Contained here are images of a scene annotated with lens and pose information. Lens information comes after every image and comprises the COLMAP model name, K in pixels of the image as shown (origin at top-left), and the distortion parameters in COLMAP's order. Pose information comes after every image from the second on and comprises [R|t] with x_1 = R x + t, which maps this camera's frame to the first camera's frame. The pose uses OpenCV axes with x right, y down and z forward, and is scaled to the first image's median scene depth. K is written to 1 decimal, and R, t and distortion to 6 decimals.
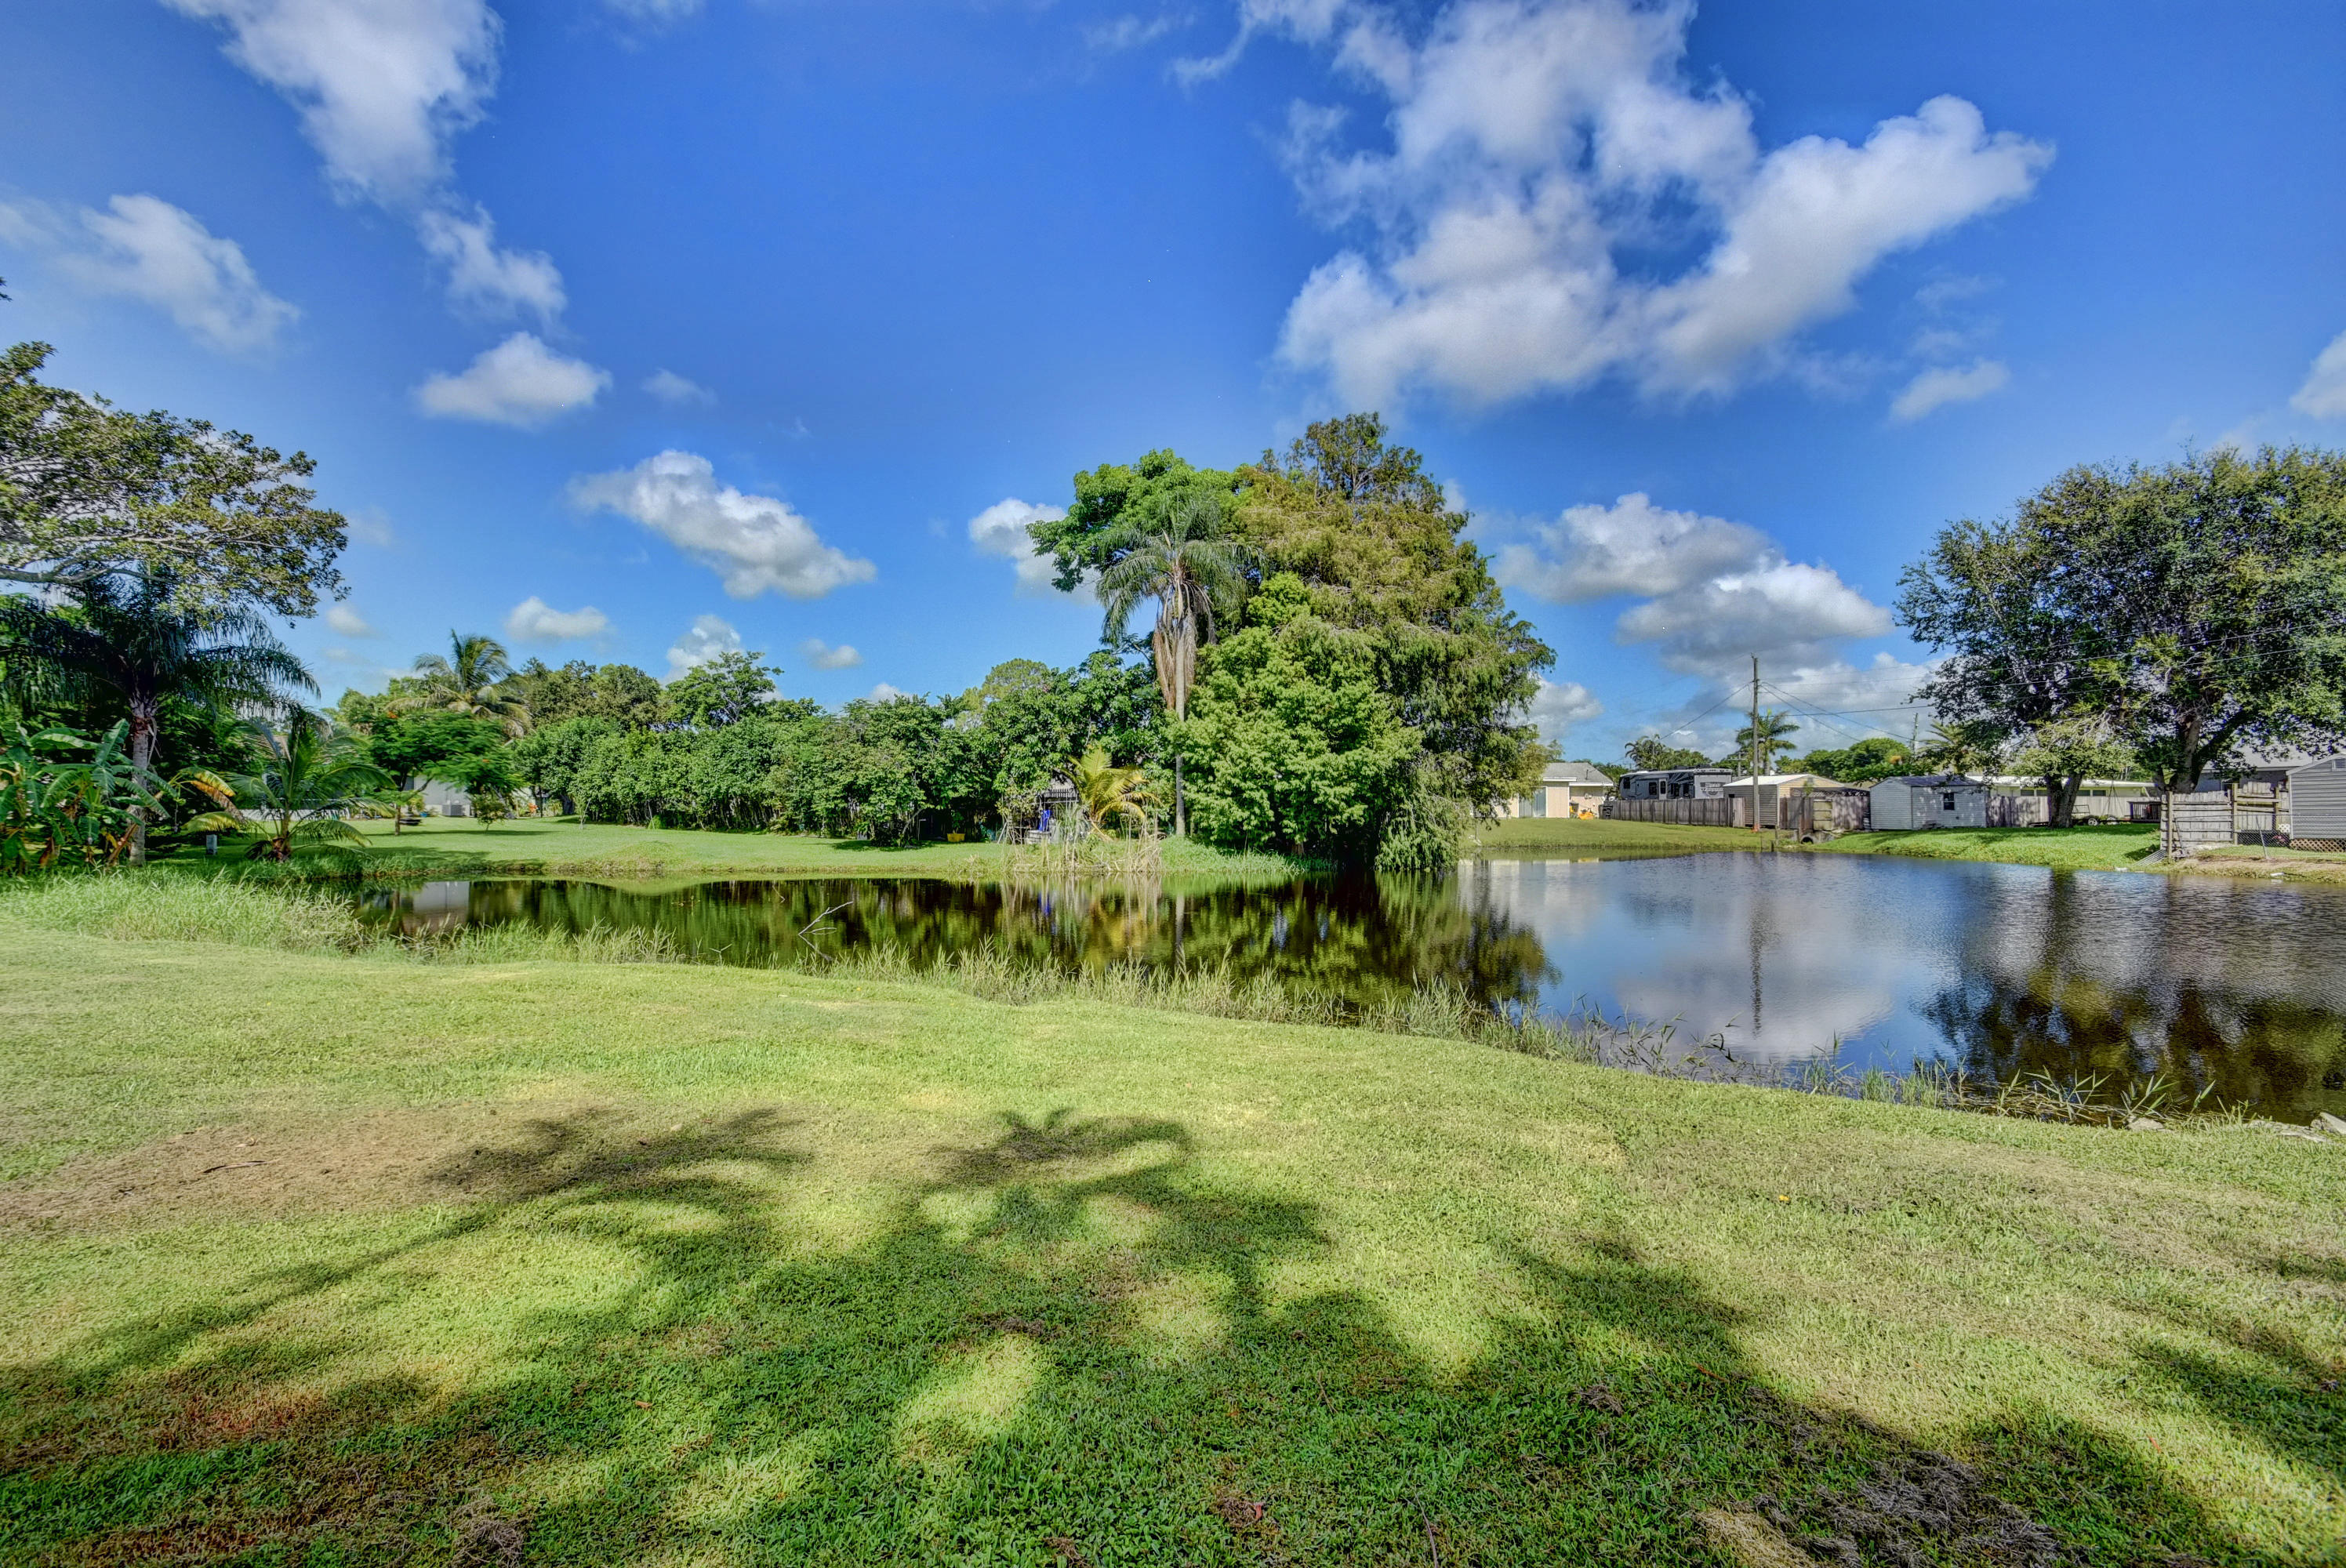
lens RADIAL K [[1042.2, 0, 1169.6], [0, 1042.2, 801.9], [0, 0, 1]] dist [-0.004463, -0.001795]
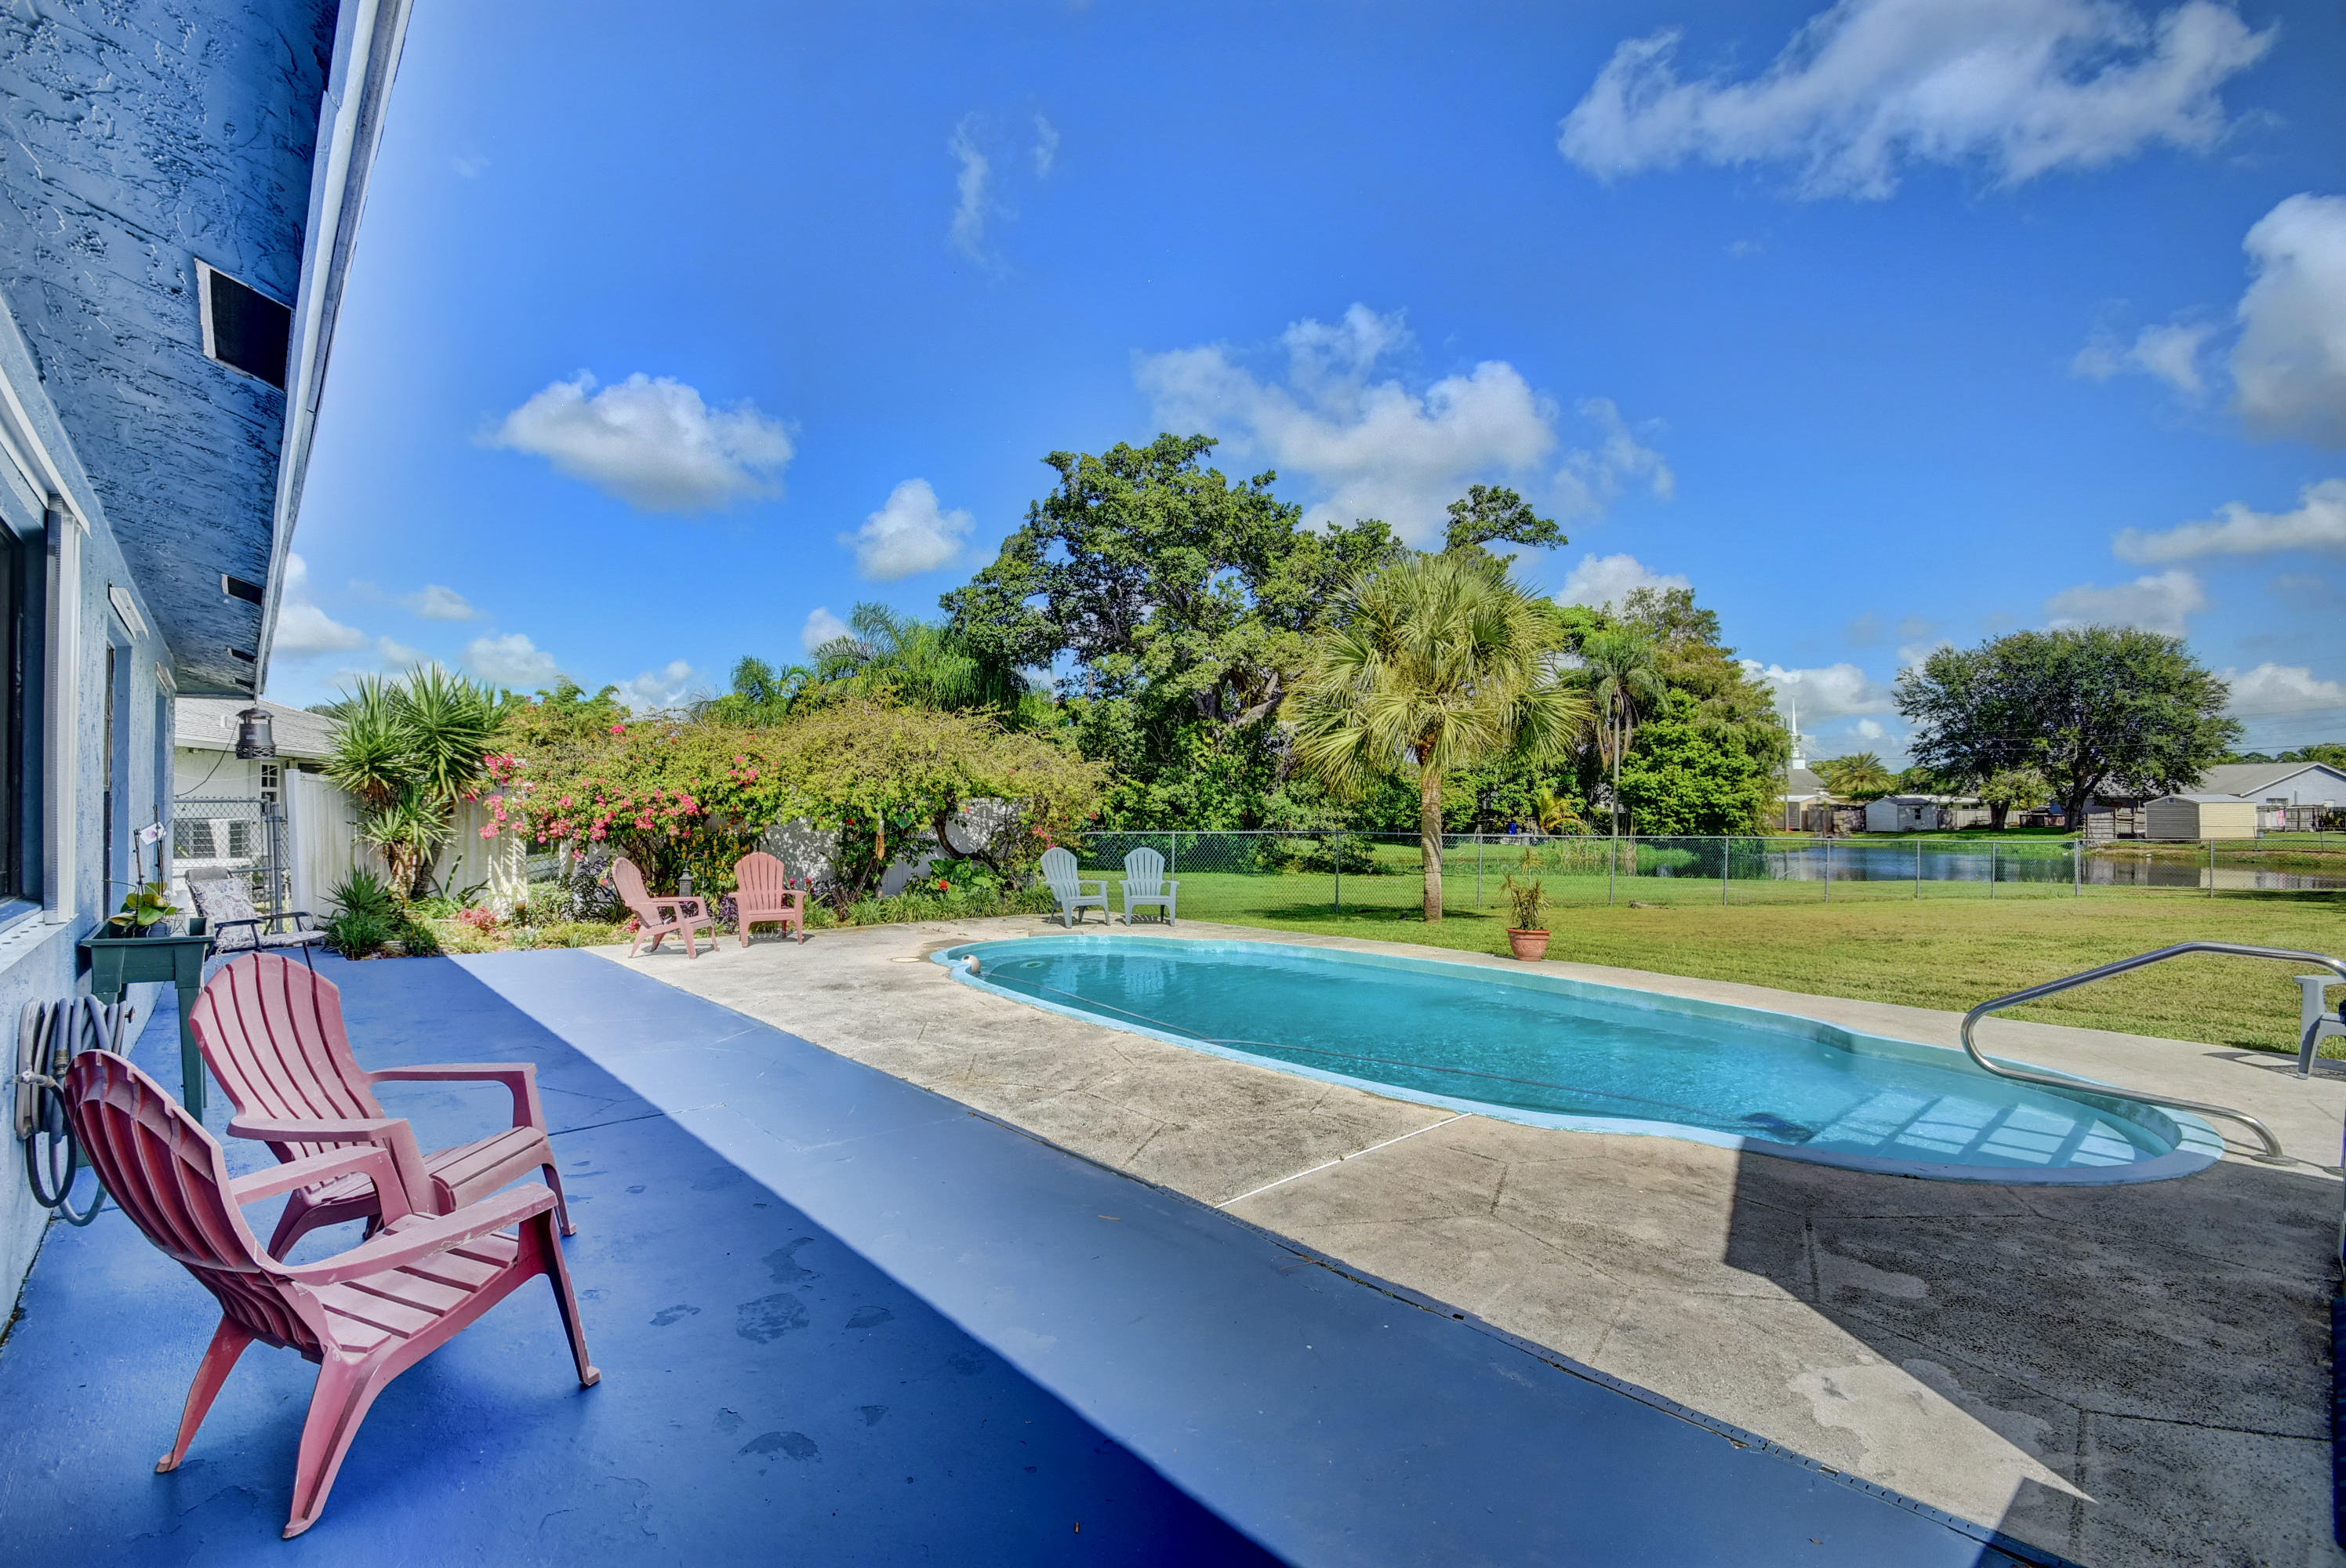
lens RADIAL K [[1042.2, 0, 1177.0], [0, 1042.2, 781.7], [0, 0, 1]] dist [-0.004463, -0.001795]
pose [[0.981860, 0.004678, 0.189551, -0.965006], [-0.001147, 0.999824, -0.018733, -0.026627], [-0.189605, 0.018176, 0.981692, -0.515656]]
